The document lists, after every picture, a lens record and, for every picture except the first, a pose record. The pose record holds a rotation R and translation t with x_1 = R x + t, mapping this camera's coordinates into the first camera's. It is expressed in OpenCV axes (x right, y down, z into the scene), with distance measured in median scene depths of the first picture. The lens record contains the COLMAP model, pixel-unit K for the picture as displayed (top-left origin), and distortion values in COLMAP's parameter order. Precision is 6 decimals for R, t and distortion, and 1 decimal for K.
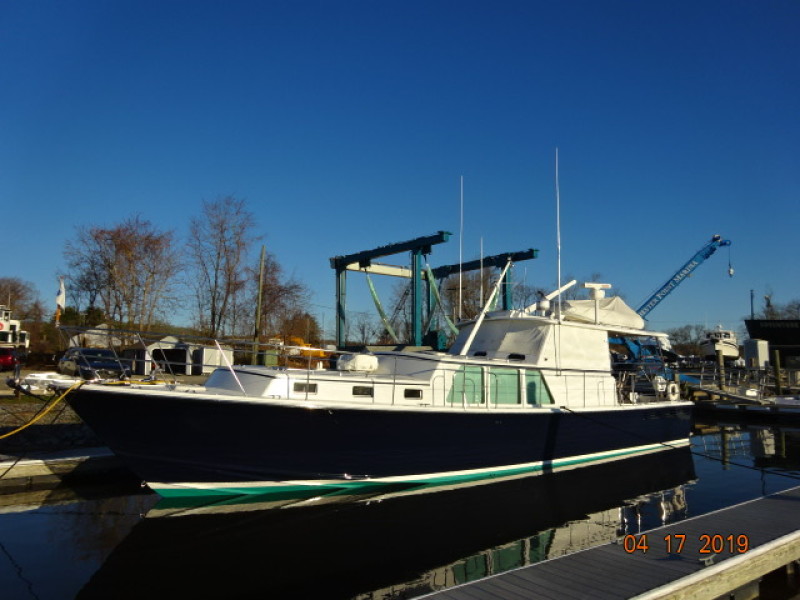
lens RADIAL K [[565.3, 0, 400.0], [0, 565.3, 300.0], [0, 0, 1]] dist [-0.003058, 0.001482]
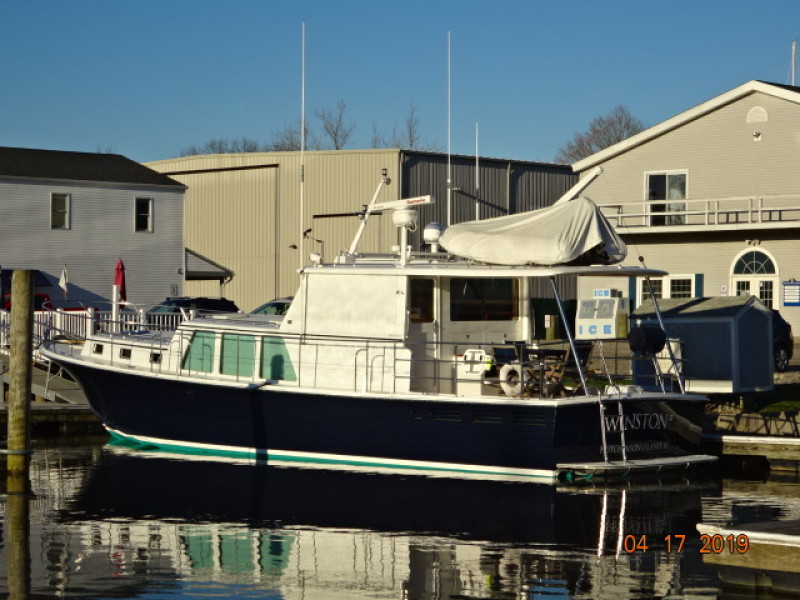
lens RADIAL K [[2018.6, 0, 400.0], [0, 2018.6, 300.0], [0, 0, 1]] dist [0.031053, -0.824118]
pose [[0.105345, -0.026287, -0.994088, 3.059870], [0.101359, 0.994728, -0.015563, 0.137160], [0.989257, -0.099121, 0.107454, 0.892295]]
